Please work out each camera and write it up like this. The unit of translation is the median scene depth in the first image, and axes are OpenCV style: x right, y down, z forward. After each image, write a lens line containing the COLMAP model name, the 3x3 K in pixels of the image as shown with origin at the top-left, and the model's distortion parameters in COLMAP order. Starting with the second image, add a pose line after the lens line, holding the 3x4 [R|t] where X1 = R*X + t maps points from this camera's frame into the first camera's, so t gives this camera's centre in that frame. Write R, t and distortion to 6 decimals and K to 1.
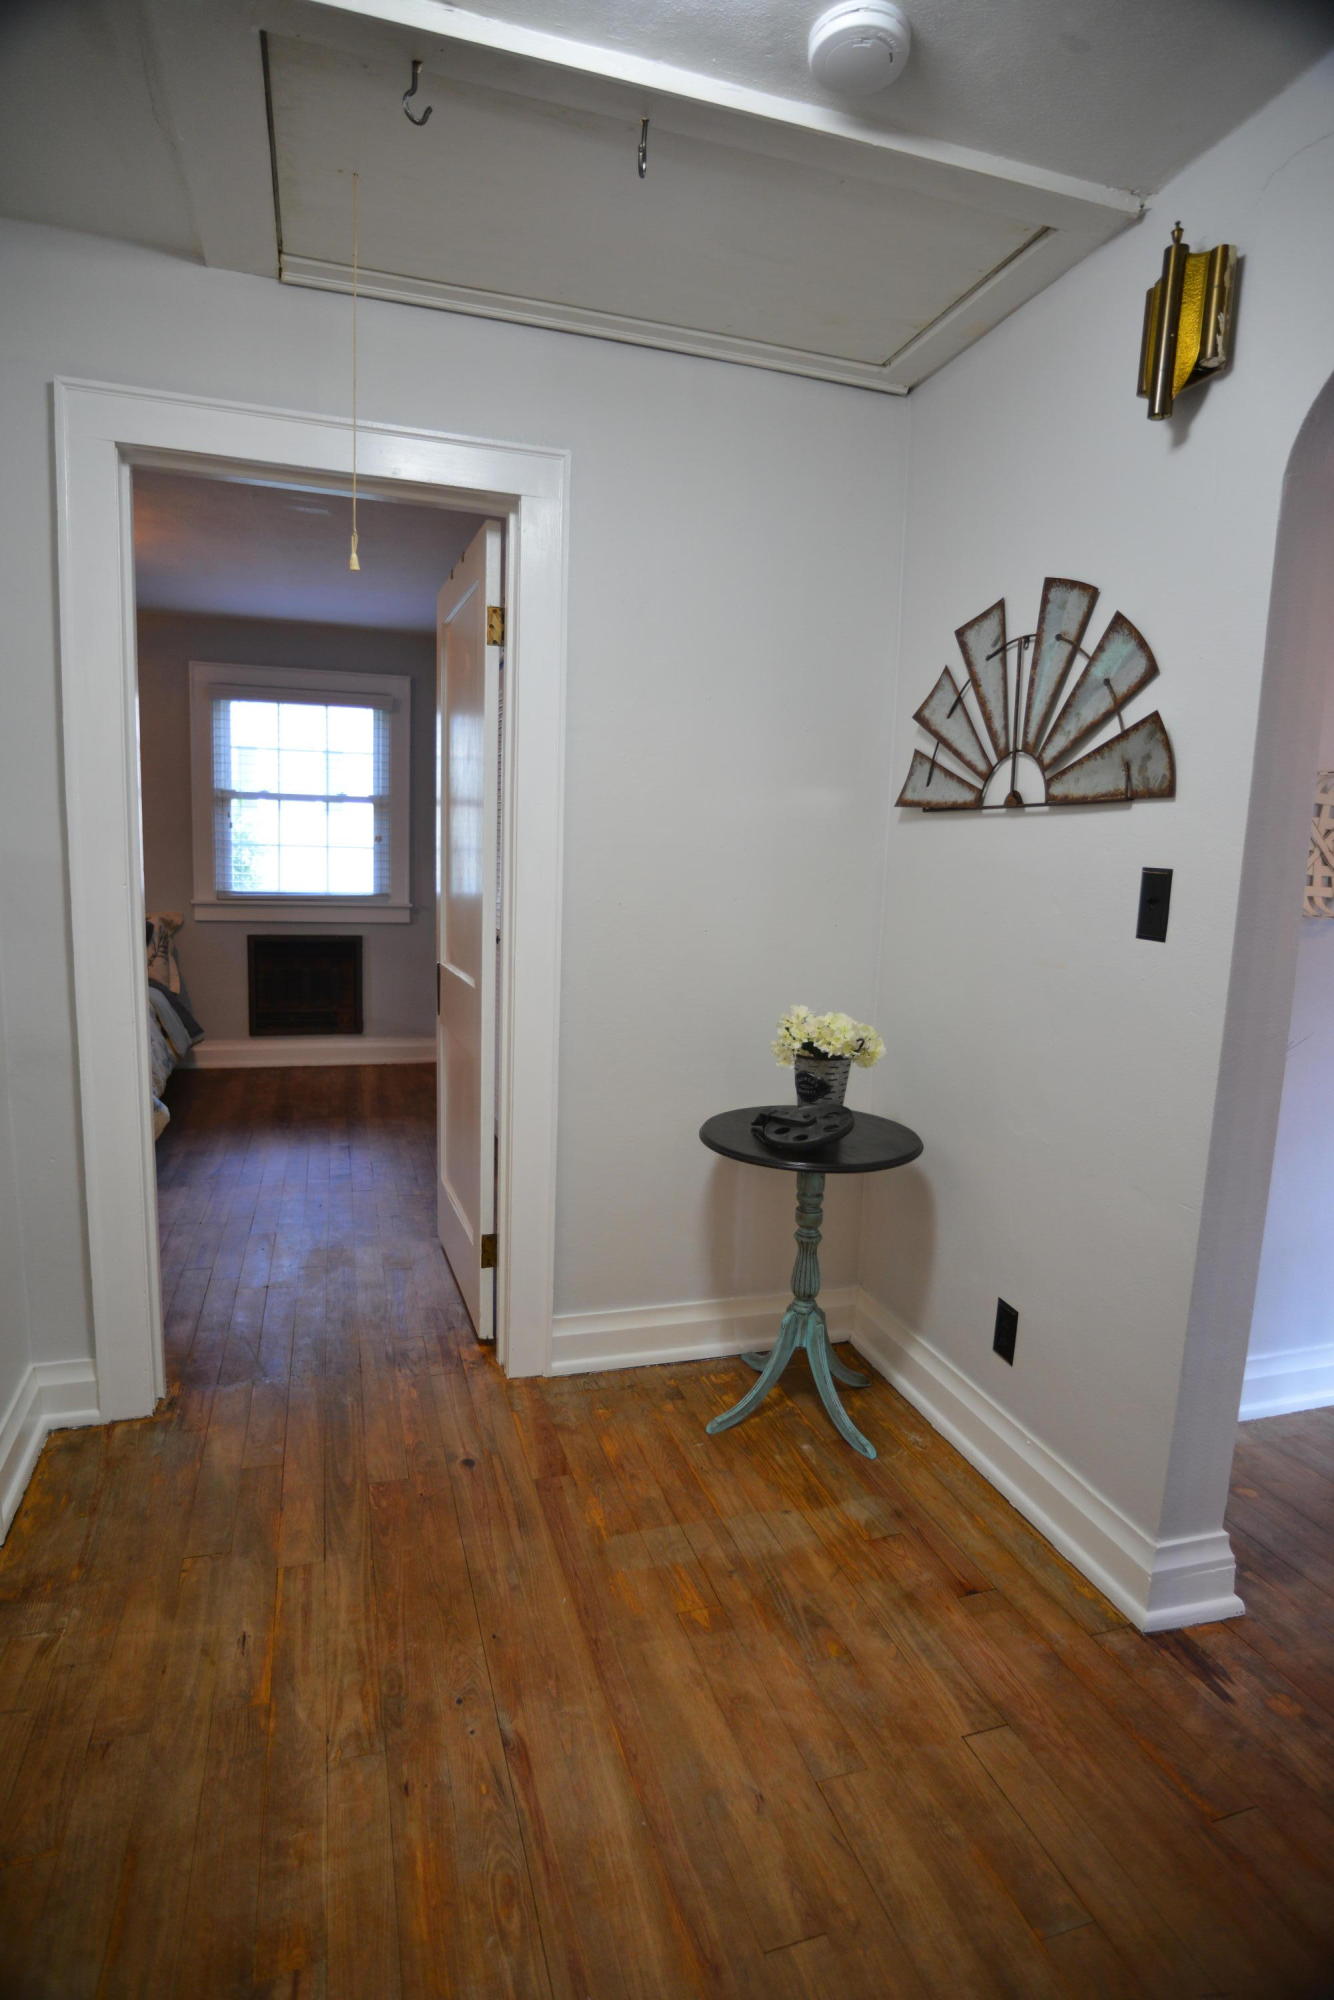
lens RADIAL K [[1061.7, 0, 662.2], [0, 1061.7, 1009.3], [0, 0, 1]] dist [-0.046454, 0.013644]
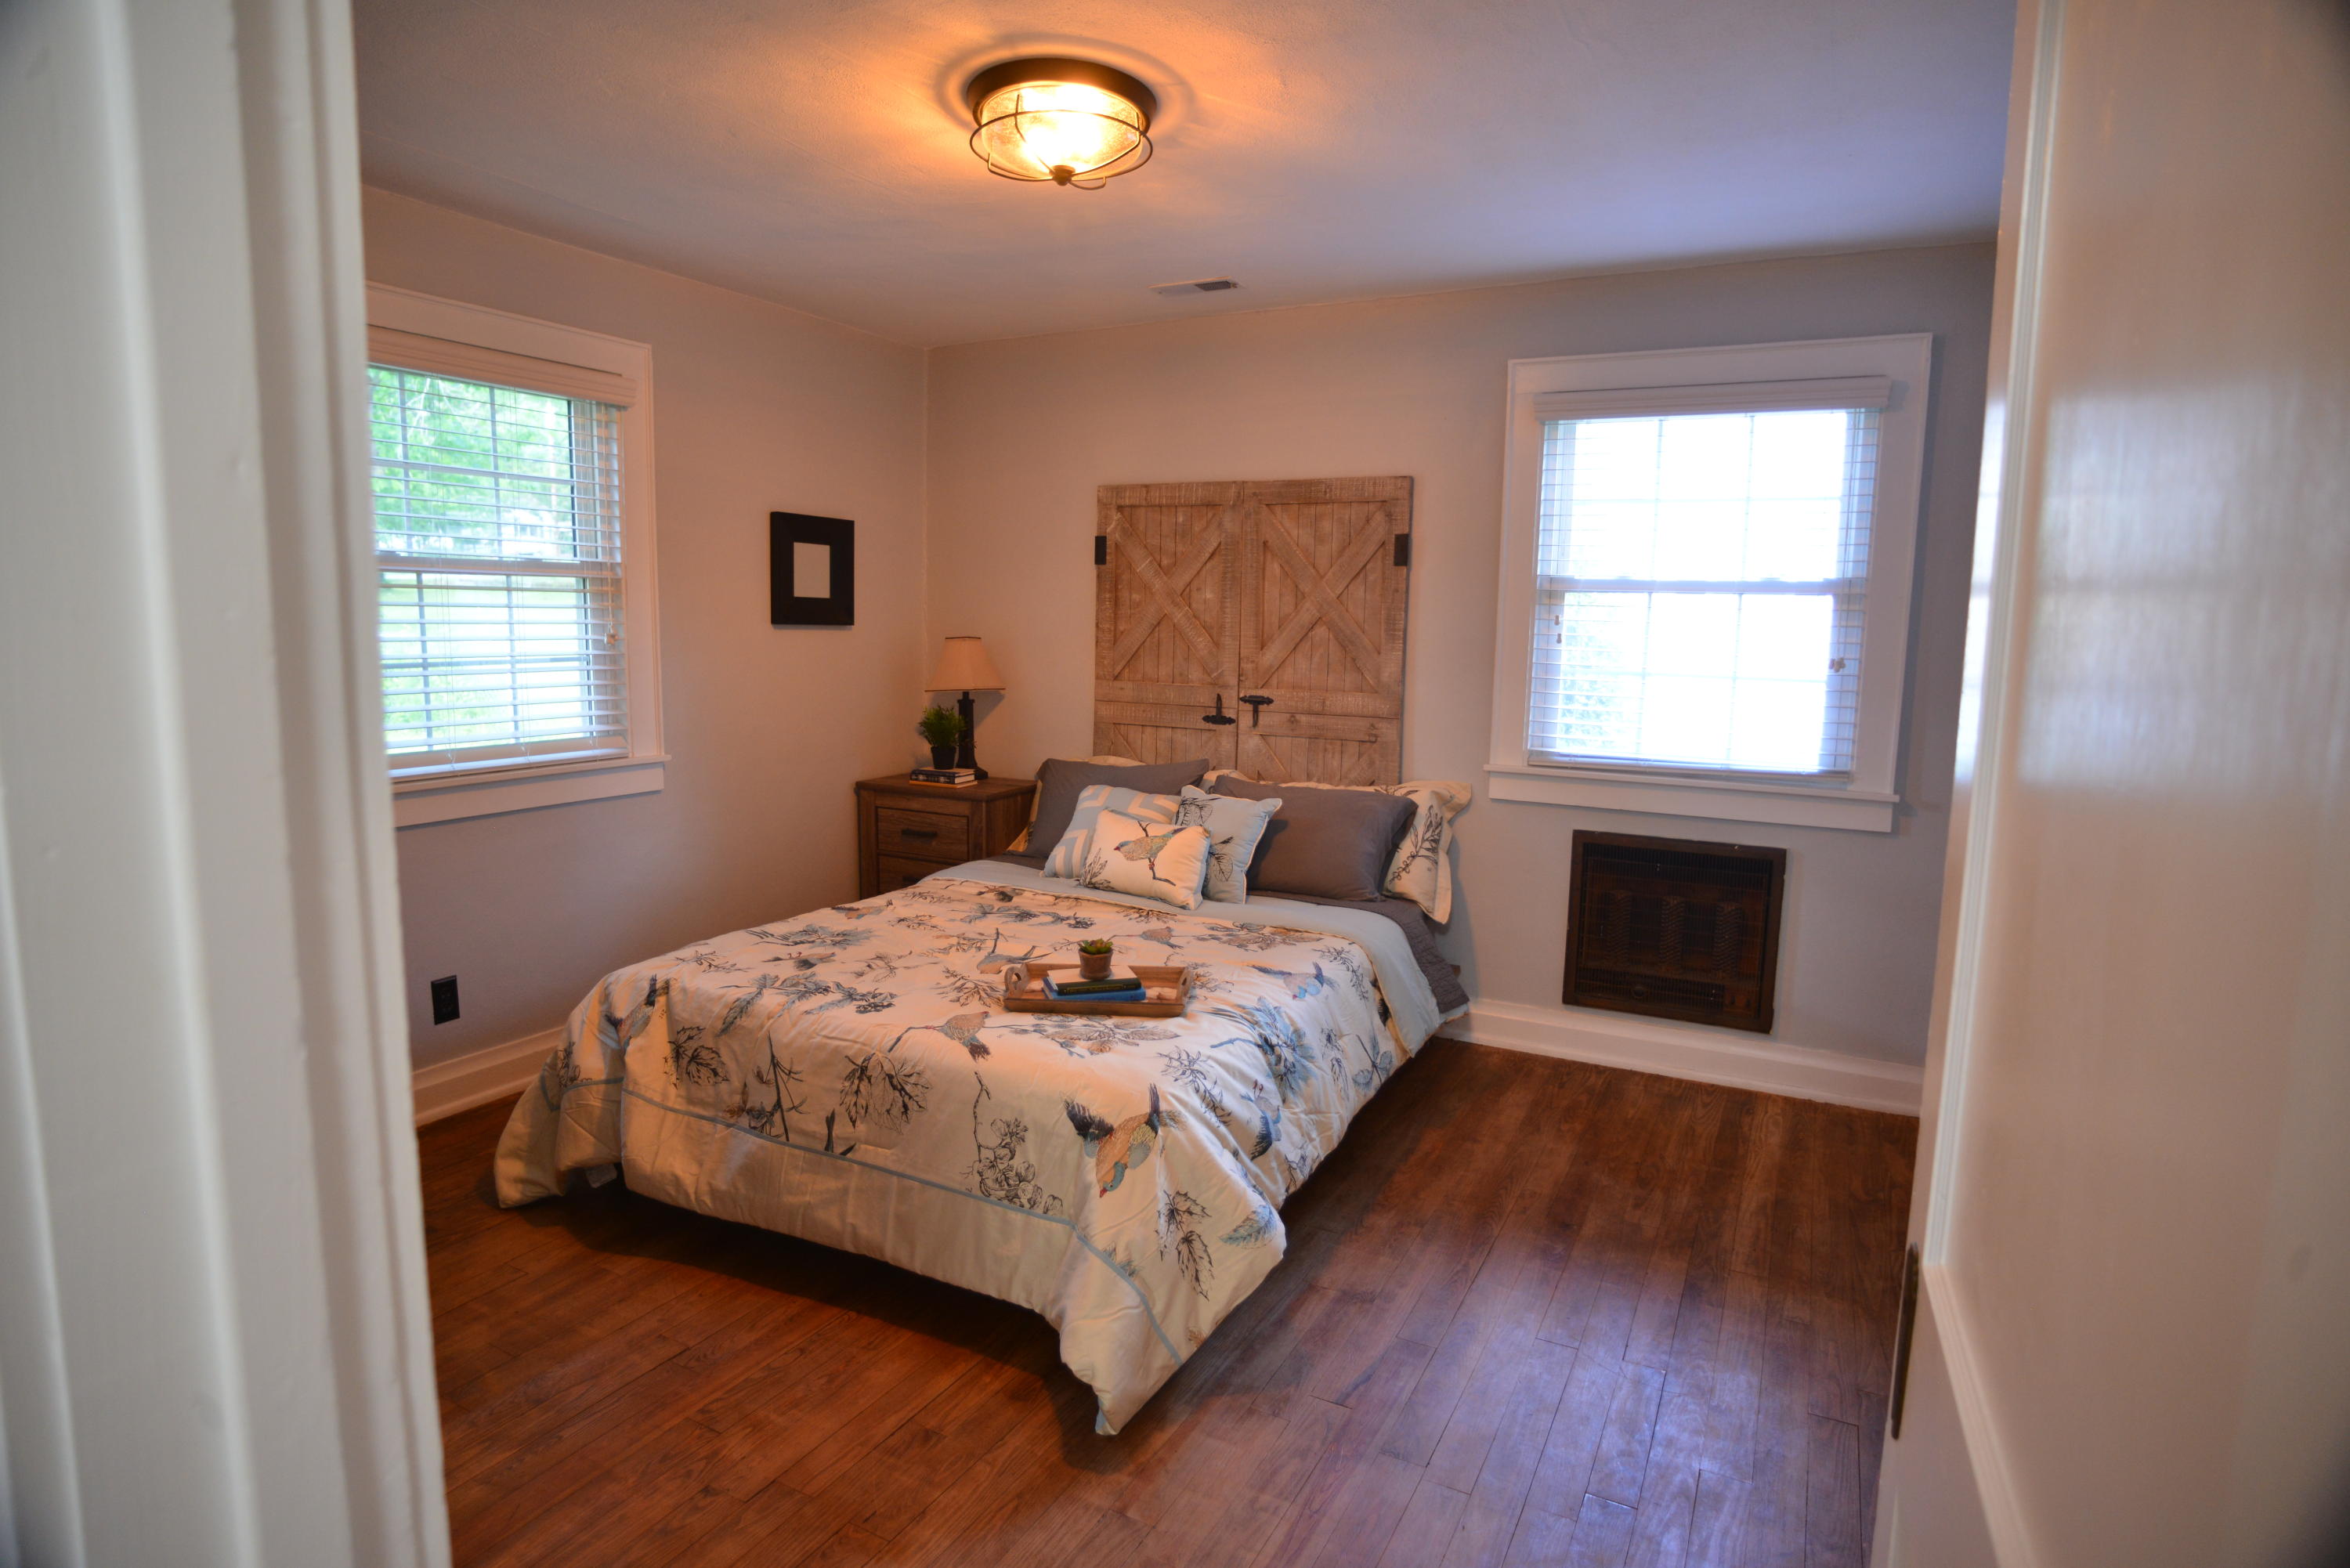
lens RADIAL K [[1247.4, 0, 1177.6], [0, 1247.4, 785.4], [0, 0, 1]] dist [-0.046454, 0.013644]
pose [[0.714948, 0.073072, -0.695349, -0.081150], [-0.101236, 0.994862, 0.000457, -0.072546], [0.691810, 0.070067, 0.718672, 0.365426]]
